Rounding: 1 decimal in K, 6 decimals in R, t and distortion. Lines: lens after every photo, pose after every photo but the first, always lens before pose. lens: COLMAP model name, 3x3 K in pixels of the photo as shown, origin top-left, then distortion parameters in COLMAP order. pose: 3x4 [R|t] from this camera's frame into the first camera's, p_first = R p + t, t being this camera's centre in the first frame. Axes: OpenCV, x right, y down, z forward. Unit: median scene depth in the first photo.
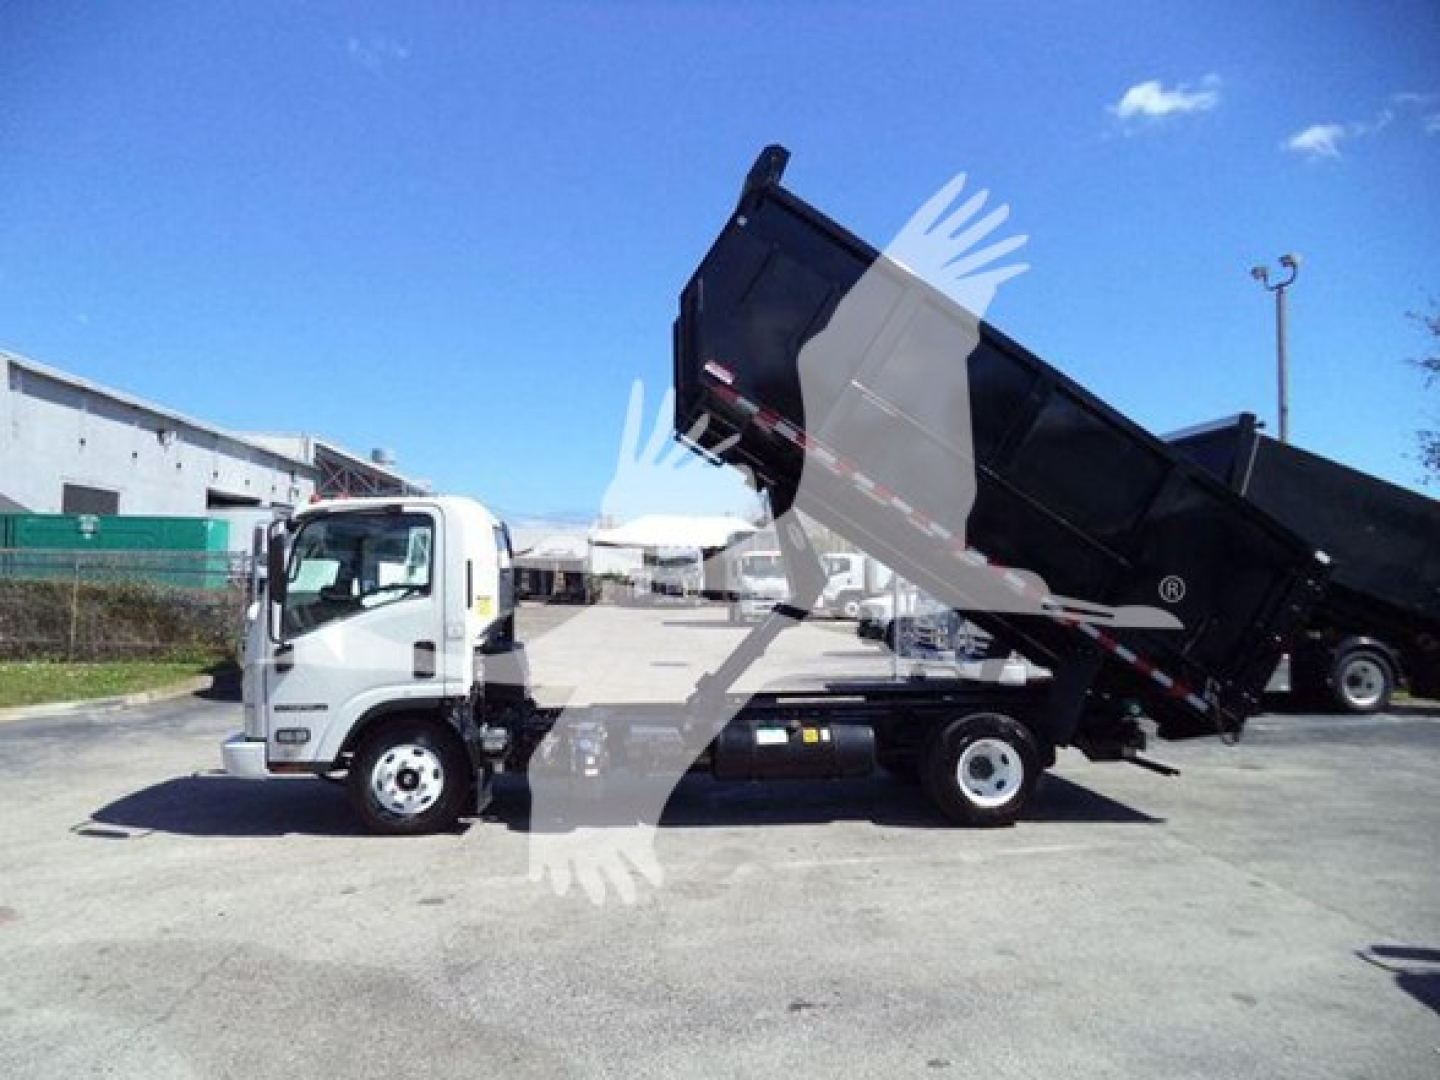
lens RADIAL K [[1185.4, 0, 714.7], [0, 1185.4, 520.2], [0, 0, 1]] dist [-0.021804, -0.012150]
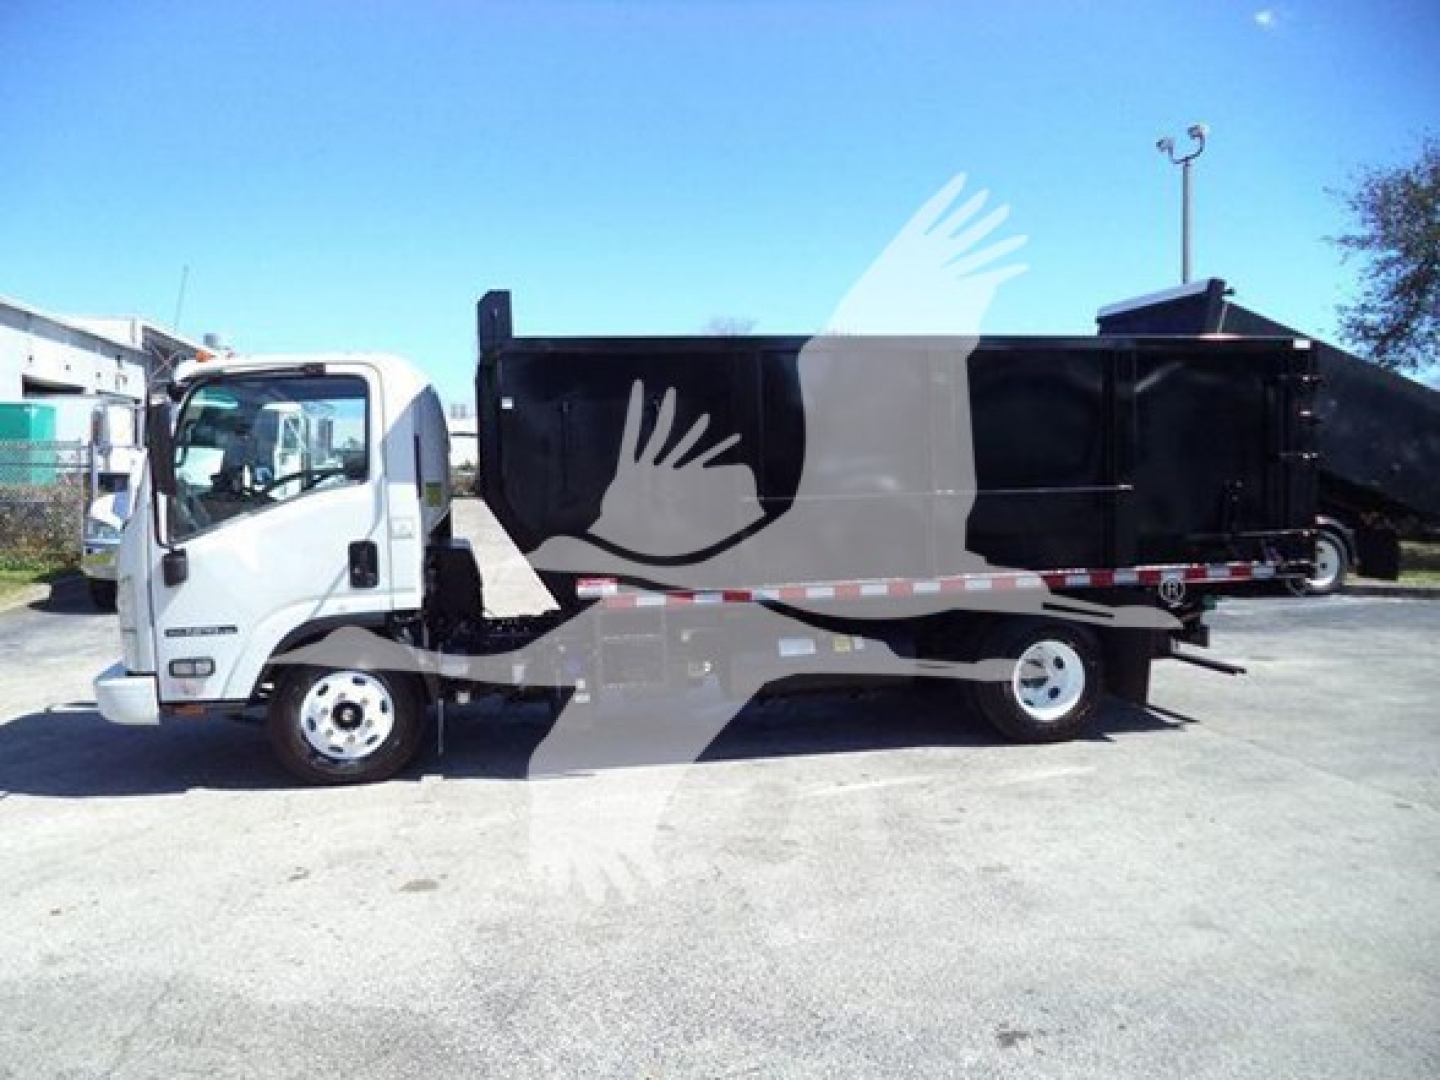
lens RADIAL K [[1185.4, 0, 720.0], [0, 1185.4, 533.3], [0, 0, 1]] dist [-0.021804, -0.012150]
pose [[0.991456, -0.019120, 0.129034, -0.113280], [0.005675, 0.994586, 0.103766, 0.018422], [-0.130319, -0.102147, 0.986196, 0.205626]]
